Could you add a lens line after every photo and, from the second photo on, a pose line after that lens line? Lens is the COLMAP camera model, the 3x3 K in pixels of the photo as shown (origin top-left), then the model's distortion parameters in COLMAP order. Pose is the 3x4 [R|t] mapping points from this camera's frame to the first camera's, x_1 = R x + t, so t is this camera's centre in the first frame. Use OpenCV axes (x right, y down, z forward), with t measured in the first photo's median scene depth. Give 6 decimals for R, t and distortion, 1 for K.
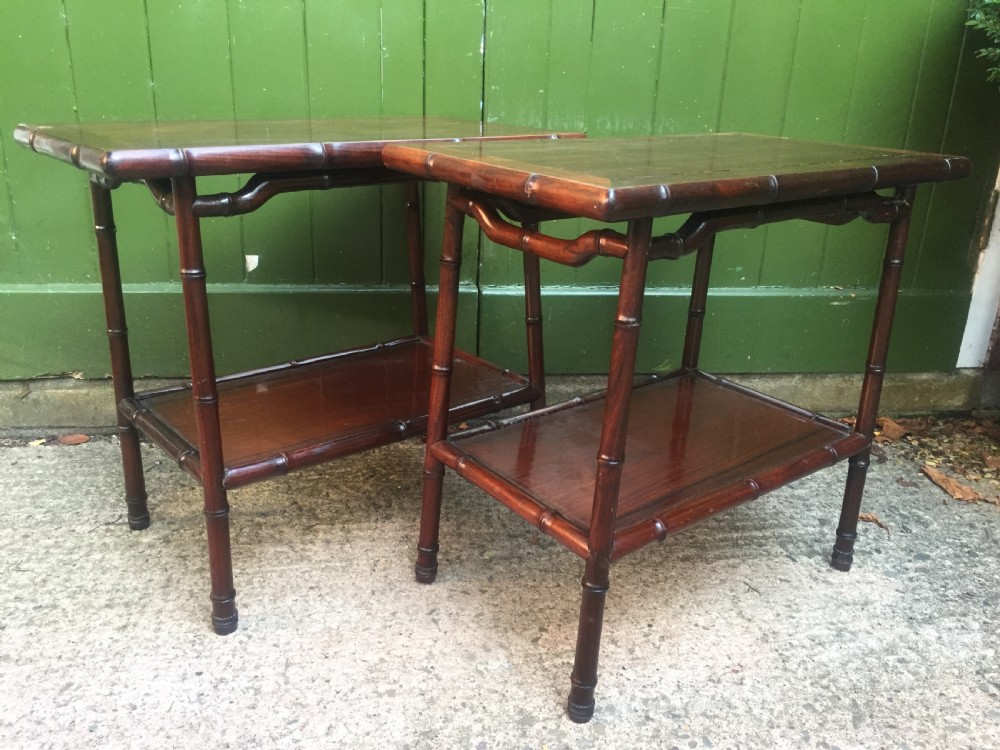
lens RADIAL K [[860.8, 0, 505.3], [0, 860.8, 374.0], [0, 0, 1]] dist [0.069369, -0.111404]
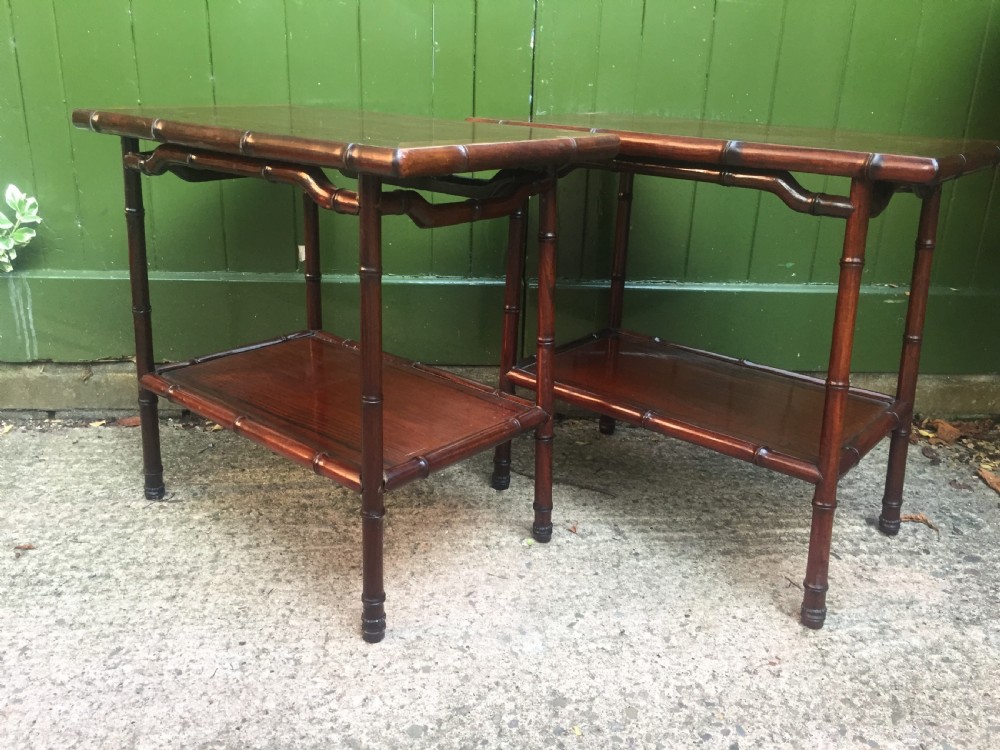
lens RADIAL K [[860.8, 0, 503.8], [0, 860.8, 376.2], [0, 0, 1]] dist [0.069369, -0.111404]
pose [[0.997827, 0.019359, -0.062978, 0.012697], [-0.019643, 0.999800, -0.003880, 0.020679], [0.062891, 0.005109, 0.998007, -0.007806]]
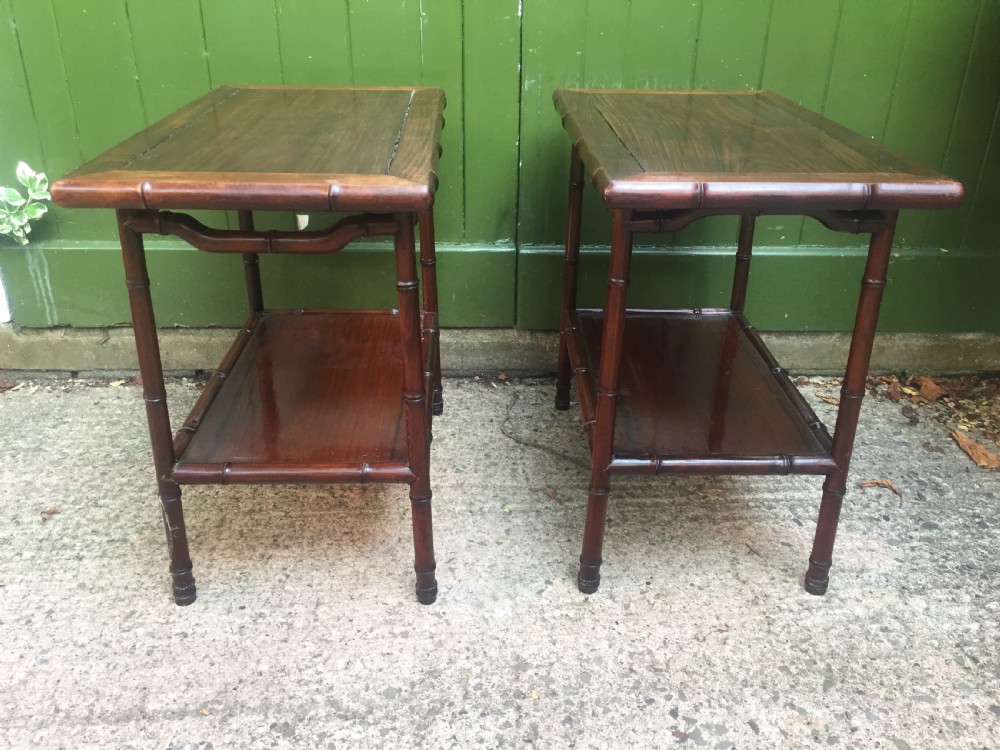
lens RADIAL K [[860.8, 0, 504.8], [0, 860.8, 375.0], [0, 0, 1]] dist [0.069369, -0.111404]
pose [[0.994465, 0.026806, -0.101594, 0.081877], [-0.015893, 0.994160, 0.106743, -0.072092], [0.103862, -0.104537, 0.989083, -0.054018]]
